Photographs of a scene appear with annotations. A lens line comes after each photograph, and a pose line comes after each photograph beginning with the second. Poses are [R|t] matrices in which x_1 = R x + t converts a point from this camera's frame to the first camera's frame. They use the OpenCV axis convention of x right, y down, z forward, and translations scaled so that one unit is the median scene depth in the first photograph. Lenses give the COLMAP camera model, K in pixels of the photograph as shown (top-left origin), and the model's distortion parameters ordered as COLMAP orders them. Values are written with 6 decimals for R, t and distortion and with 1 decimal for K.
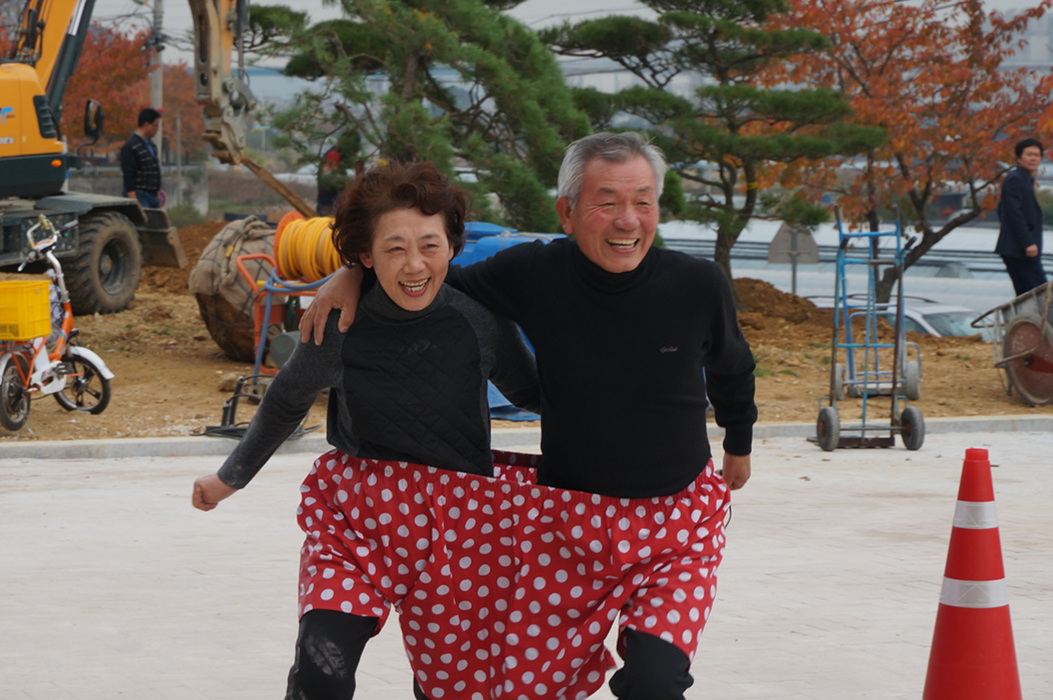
lens RADIAL K [[3072.5, 0, 525.9], [0, 3072.5, 353.3], [0, 0, 1]] dist [-0.022537, 0.000000]
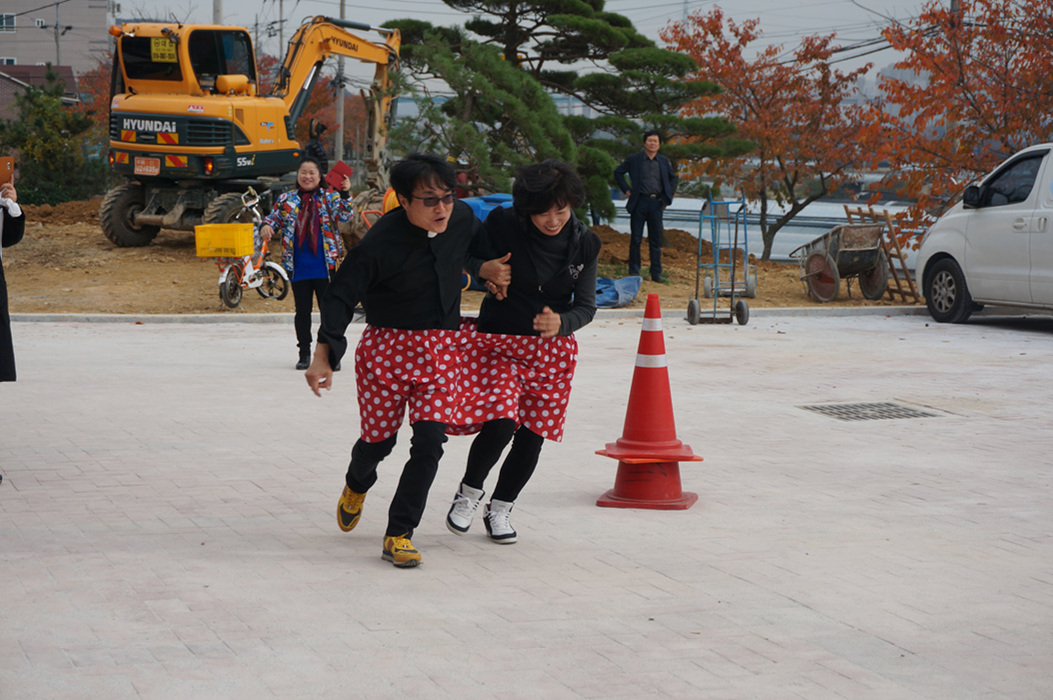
lens RADIAL K [[2017.6, 0, 526.8], [0, 2017.6, 345.5], [0, 0, 1]] dist [-0.062967, 0.000000]
pose [[0.999438, 0.011180, -0.031613, 0.033259], [-0.010227, 0.999493, 0.030153, 0.008248], [0.031934, -0.029813, 0.999045, -0.131896]]
